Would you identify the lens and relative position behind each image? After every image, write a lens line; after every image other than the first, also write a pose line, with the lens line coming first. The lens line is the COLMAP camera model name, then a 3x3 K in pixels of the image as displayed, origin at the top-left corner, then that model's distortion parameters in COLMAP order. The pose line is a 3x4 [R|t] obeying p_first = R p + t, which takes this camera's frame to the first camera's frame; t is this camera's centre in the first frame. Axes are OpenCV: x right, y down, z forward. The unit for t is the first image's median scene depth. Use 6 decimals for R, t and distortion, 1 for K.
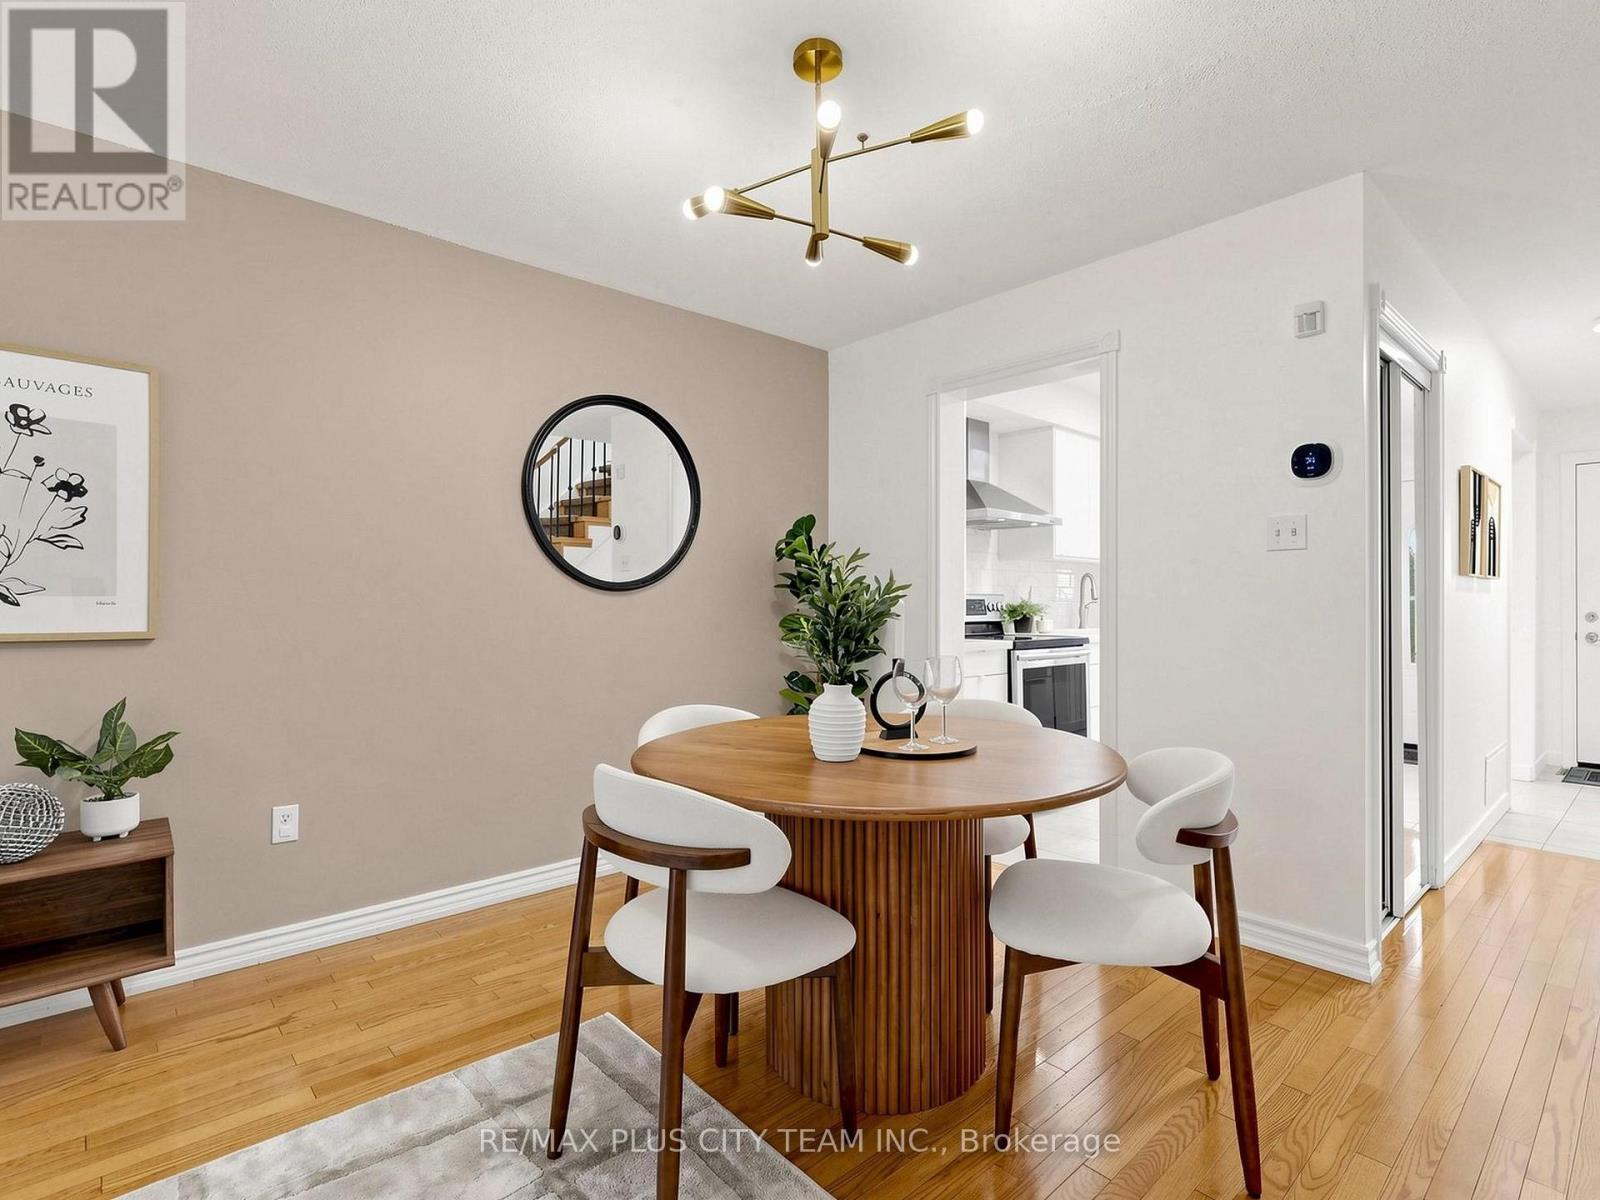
lens RADIAL K [[784.3, 0, 800.0], [0, 784.3, 600.0], [0, 0, 1]] dist [-0.001872, 0.000808]
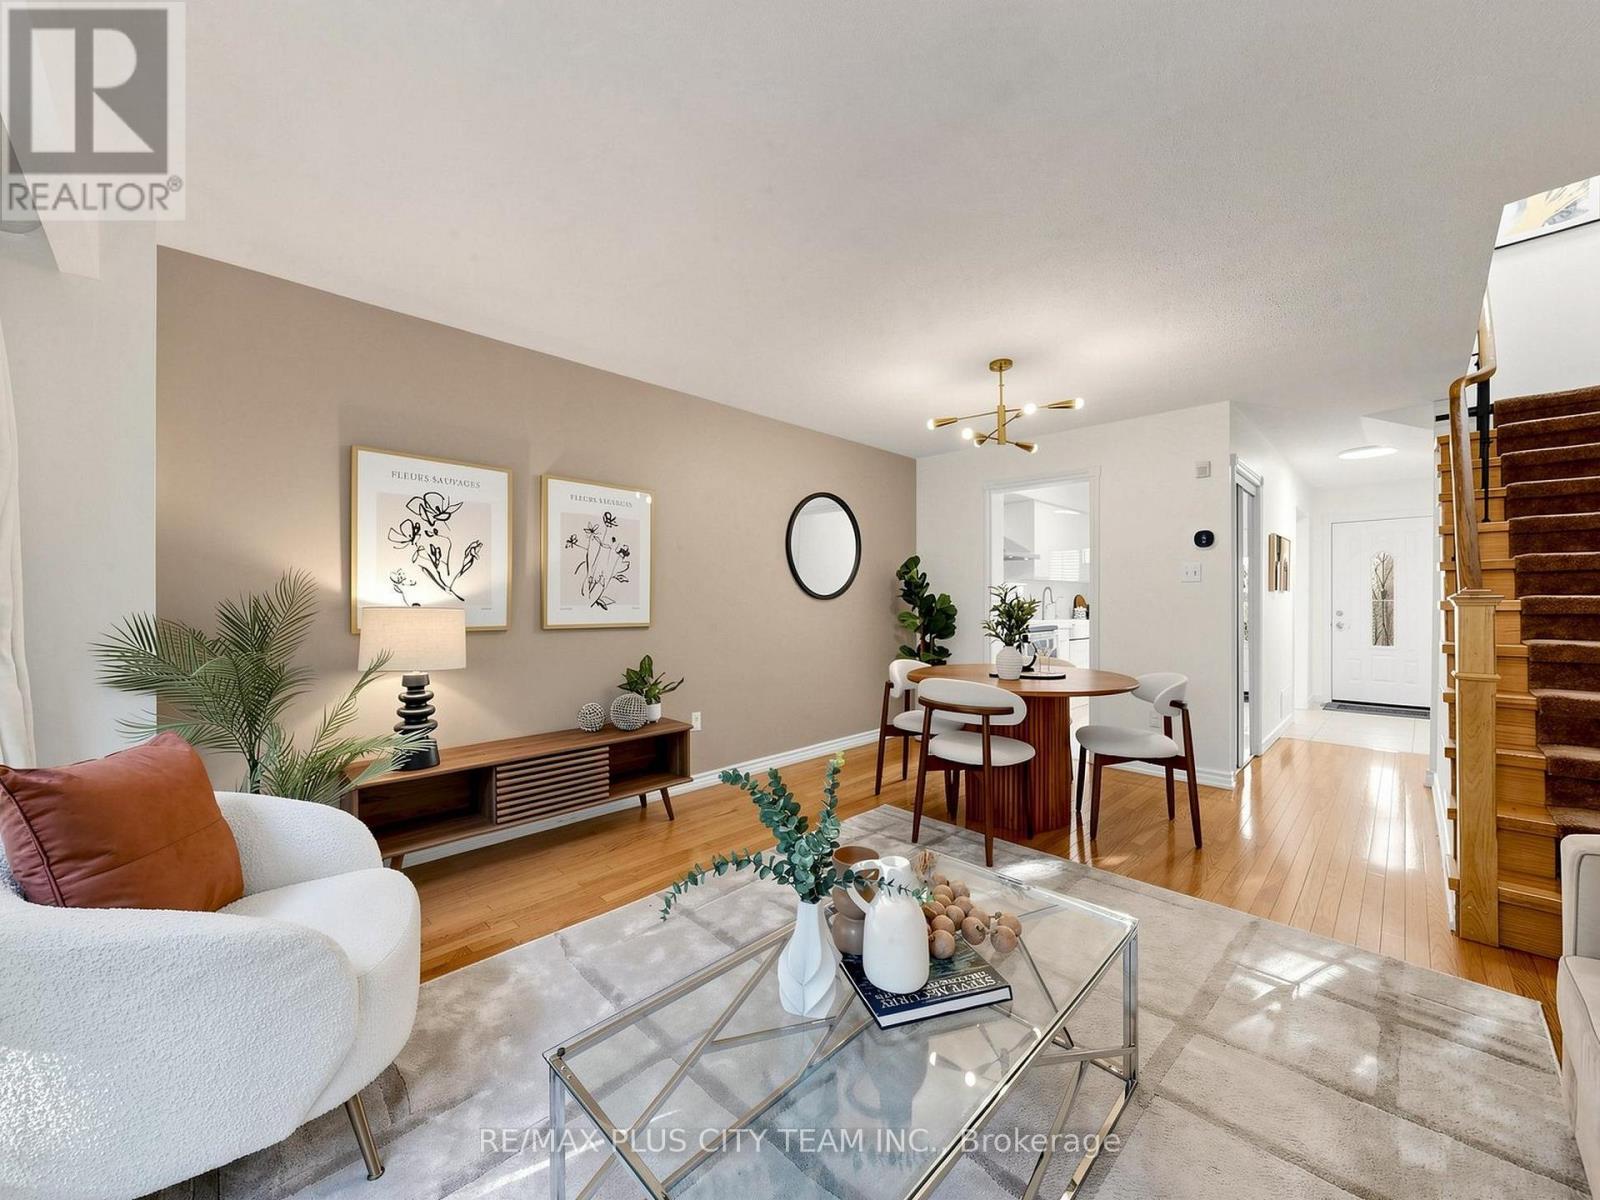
lens RADIAL K [[606.6, 0, 806.4], [0, 606.6, 599.8], [0, 0, 1]] dist [-0.000074, 0.000080]
pose [[0.998164, 0.001449, 0.060559, -0.552473], [-0.001632, 0.999994, 0.002973, -0.024530], [-0.060554, -0.003066, 0.998160, -0.598356]]
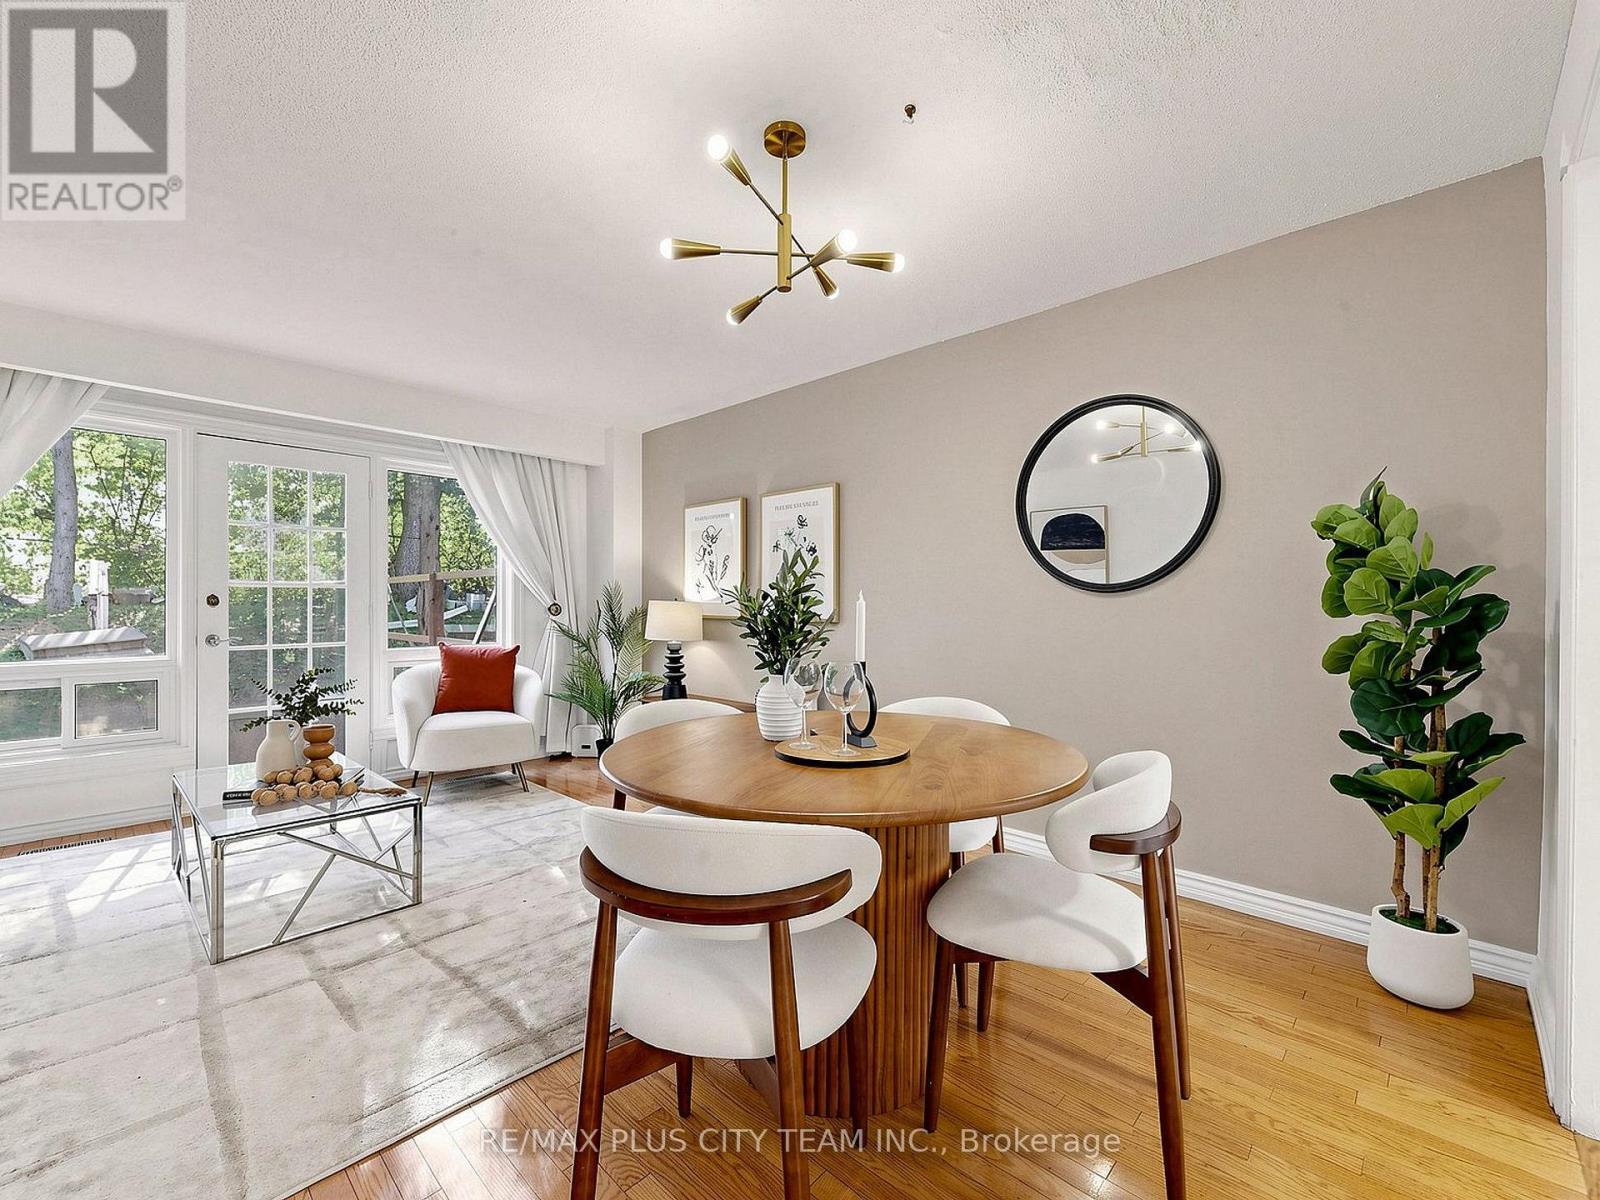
lens RADIAL K [[680.6, 0, 793.9], [0, 680.6, 601.4], [0, 0, 1]] dist [-0.001443, 0.000244]
pose [[0.076162, -0.003928, -0.997088, 0.892761], [0.002067, 0.999991, -0.003781, 0.002990], [0.997093, -0.001773, 0.076170, 0.806244]]
